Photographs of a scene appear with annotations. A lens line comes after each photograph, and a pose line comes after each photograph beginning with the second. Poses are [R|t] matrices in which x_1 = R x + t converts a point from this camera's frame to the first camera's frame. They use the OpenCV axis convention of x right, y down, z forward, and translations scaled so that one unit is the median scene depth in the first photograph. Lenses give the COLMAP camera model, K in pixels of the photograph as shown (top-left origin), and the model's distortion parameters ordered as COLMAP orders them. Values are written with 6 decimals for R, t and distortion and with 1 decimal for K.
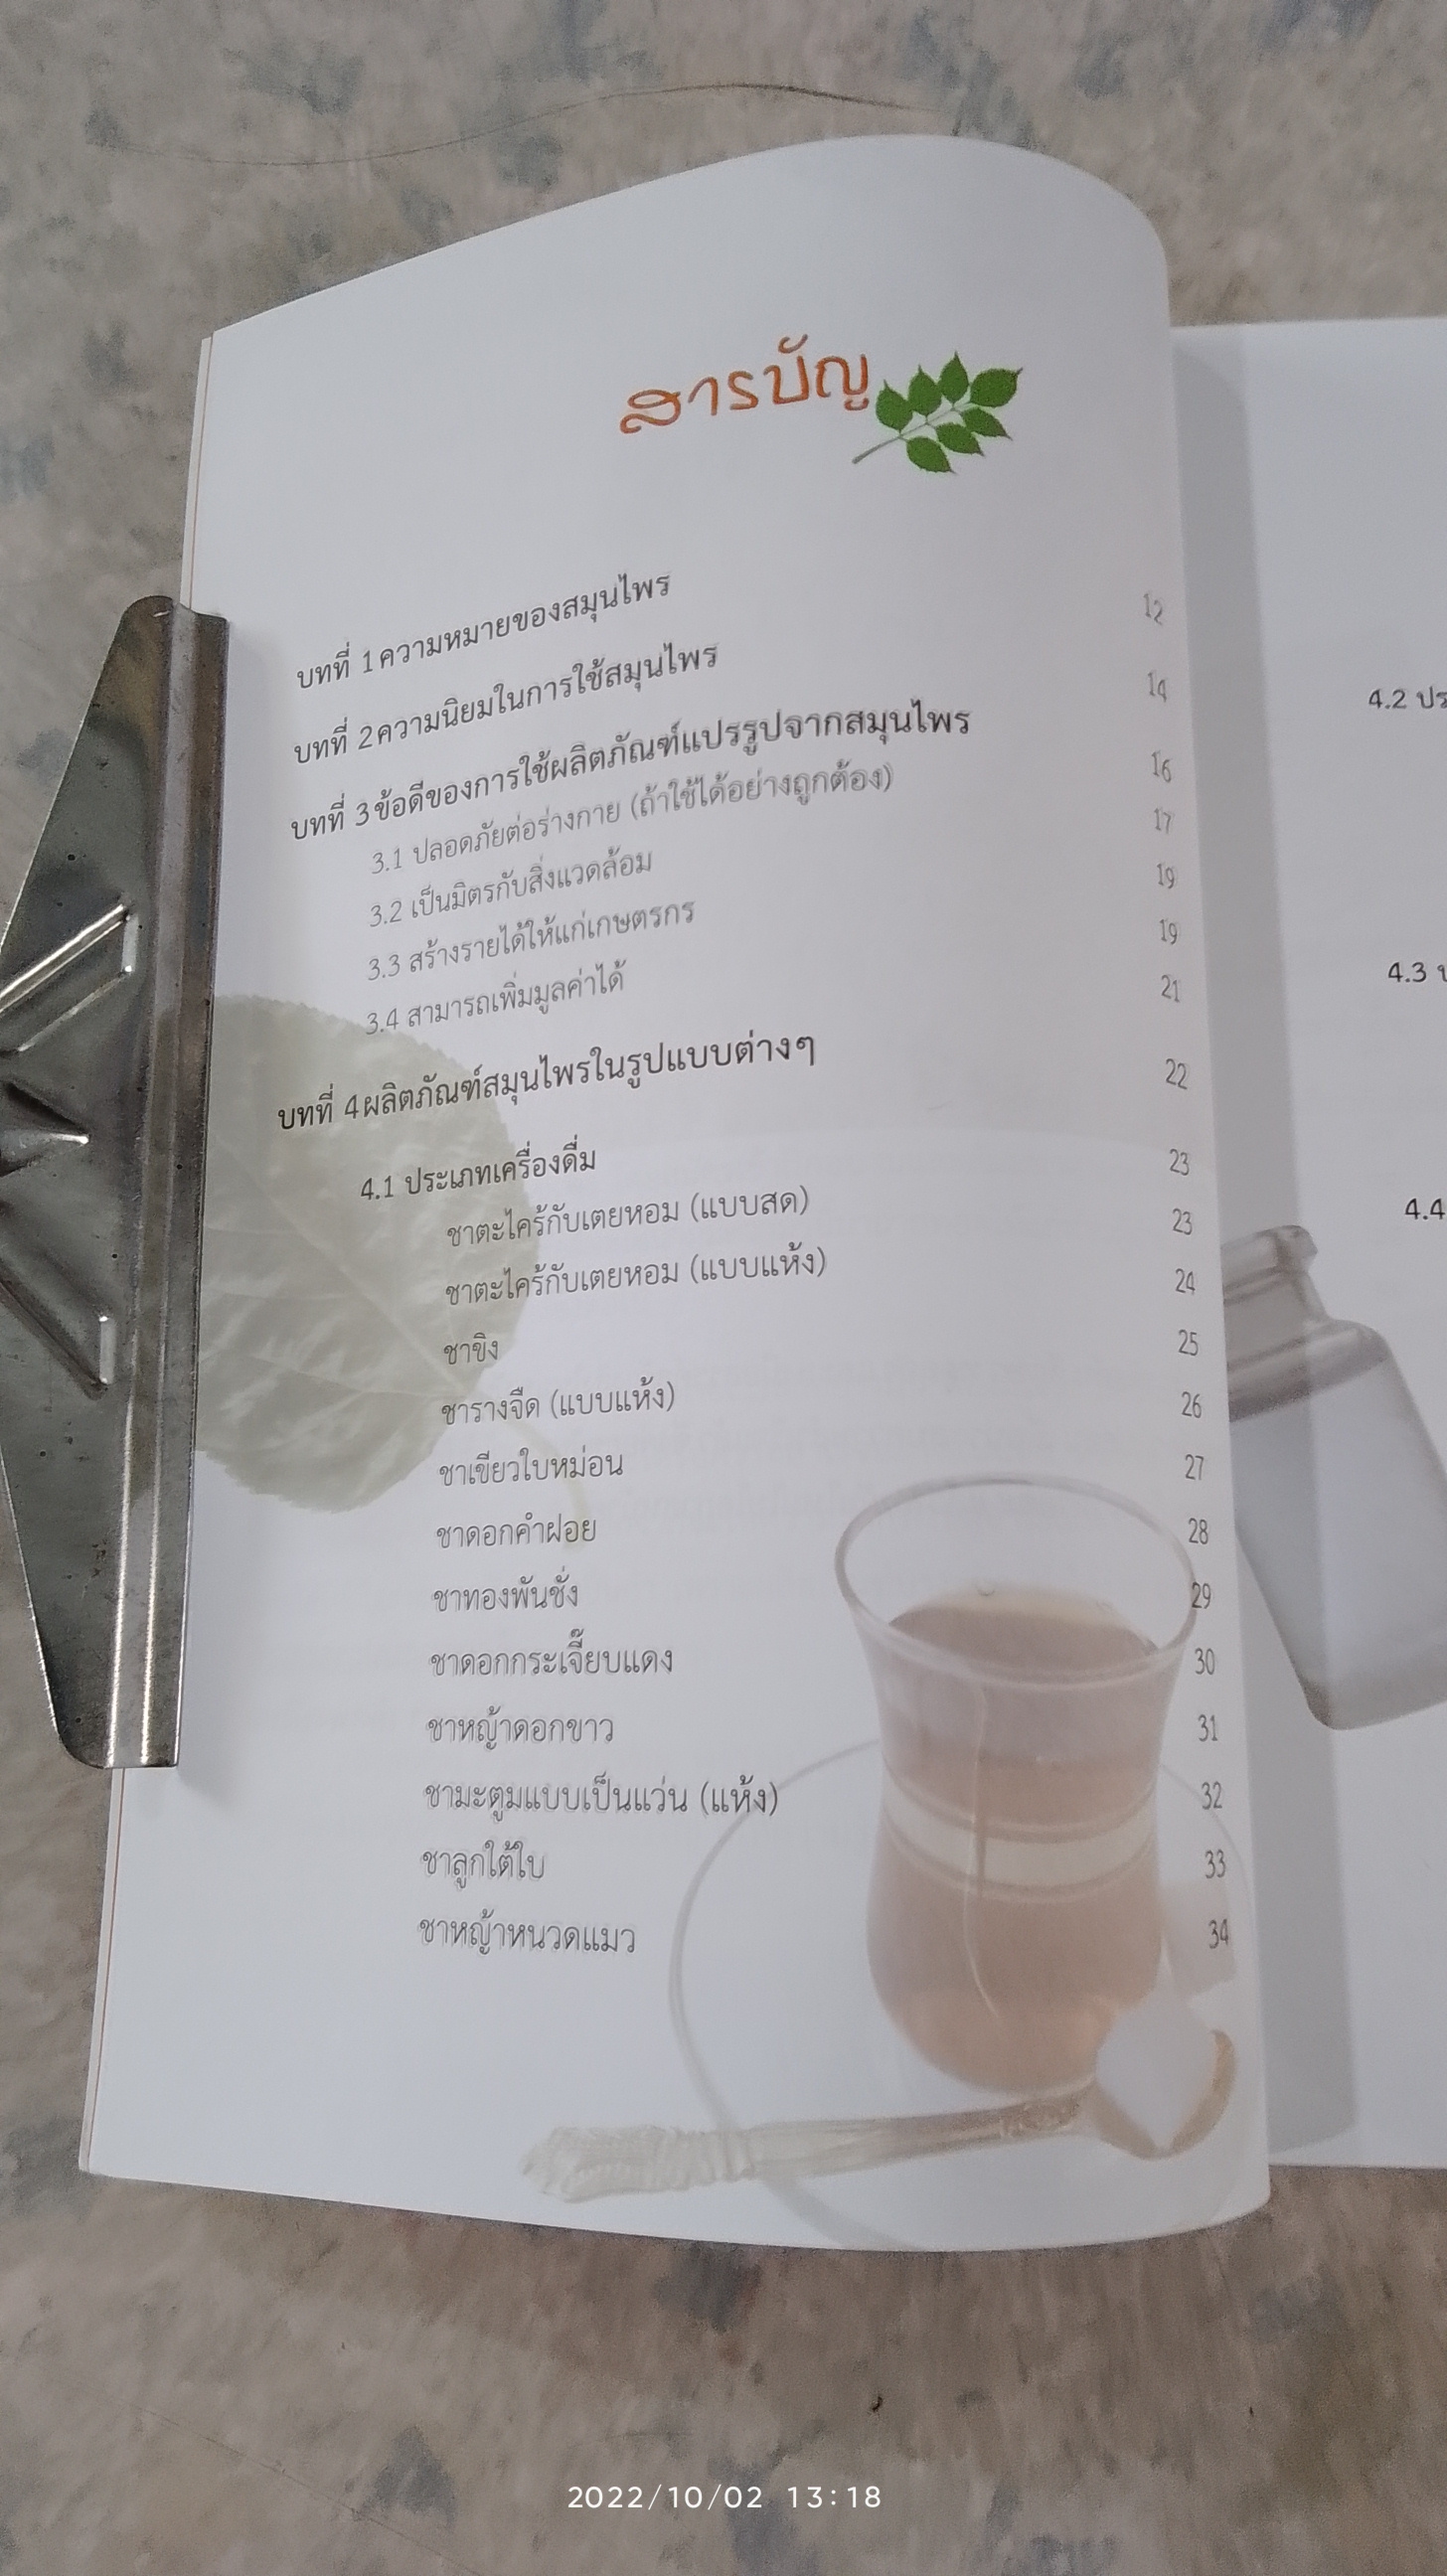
lens RADIAL K [[1923.6, 0, 723.2], [0, 1923.6, 1304.0], [0, 0, 1]] dist [-0.004352, 0.013217]
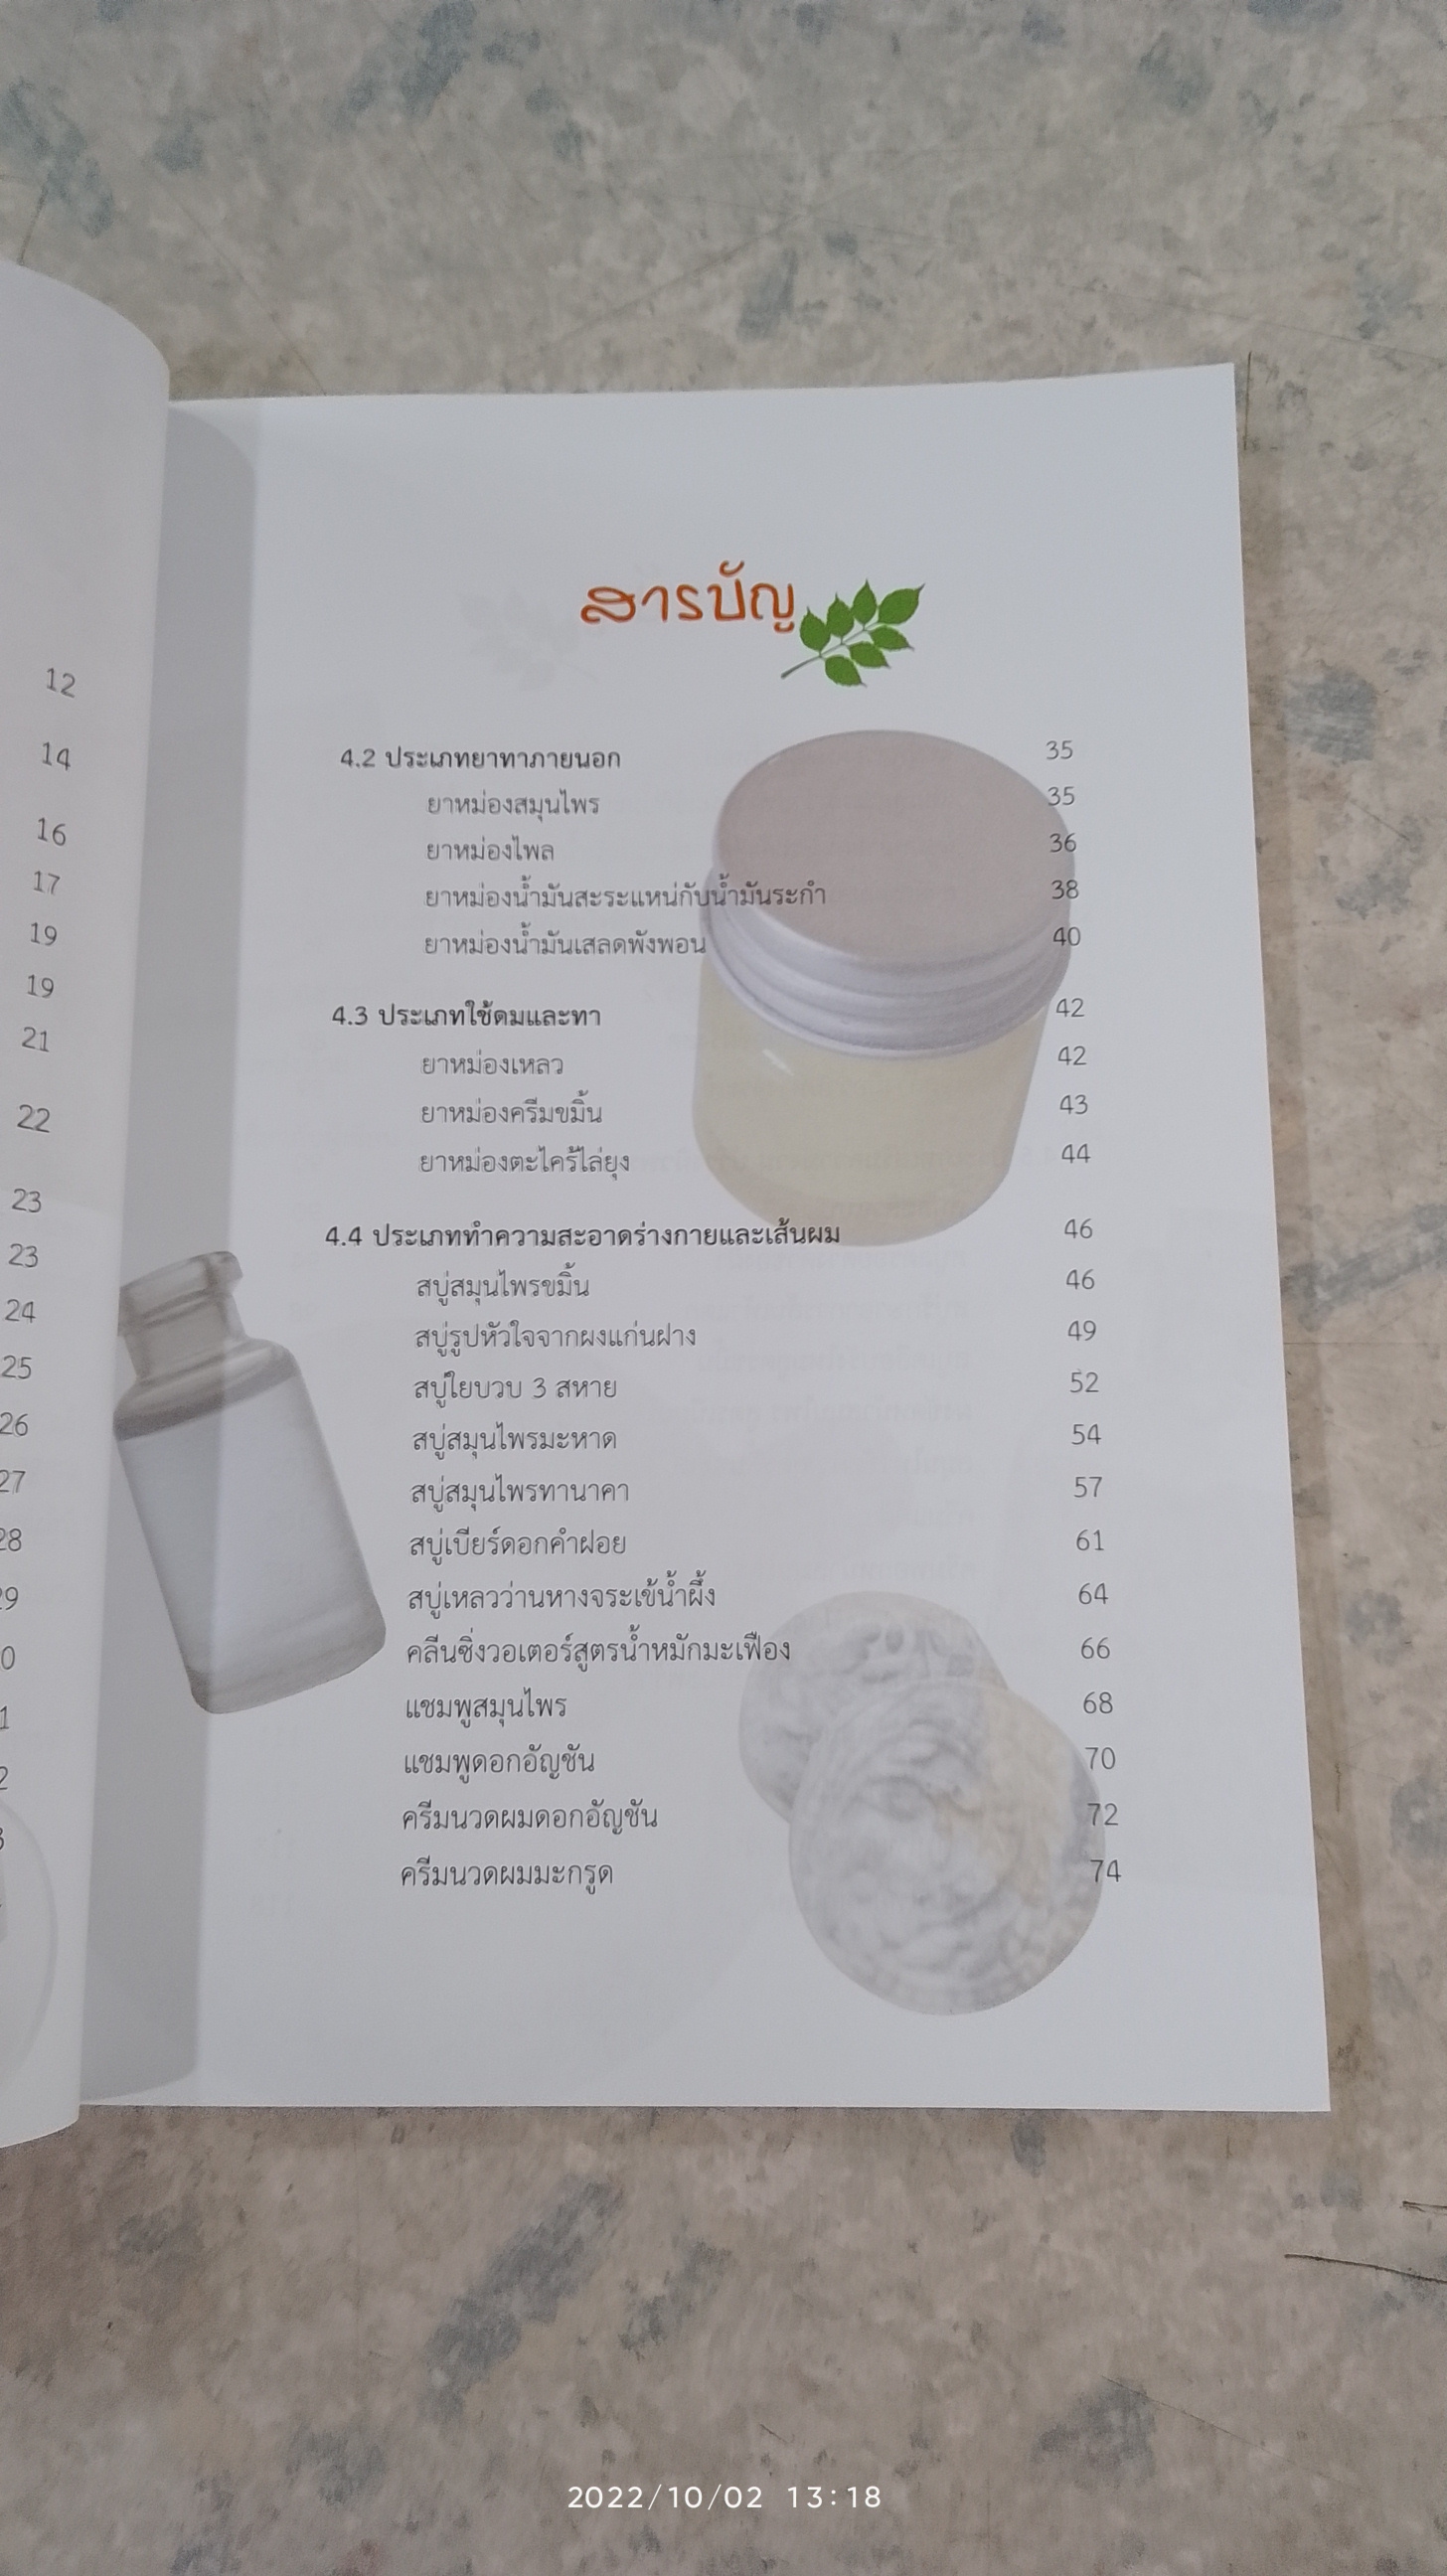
lens RADIAL K [[2029.5, 0, 852.0], [0, 2029.5, 1282.5], [0, 0, 1]] dist [-0.027263, 0.040992]
pose [[0.999598, 0.003163, 0.028164, 0.605869], [-0.003770, 0.999761, 0.021526, -0.048173], [-0.028089, -0.021624, 0.999372, -0.149283]]
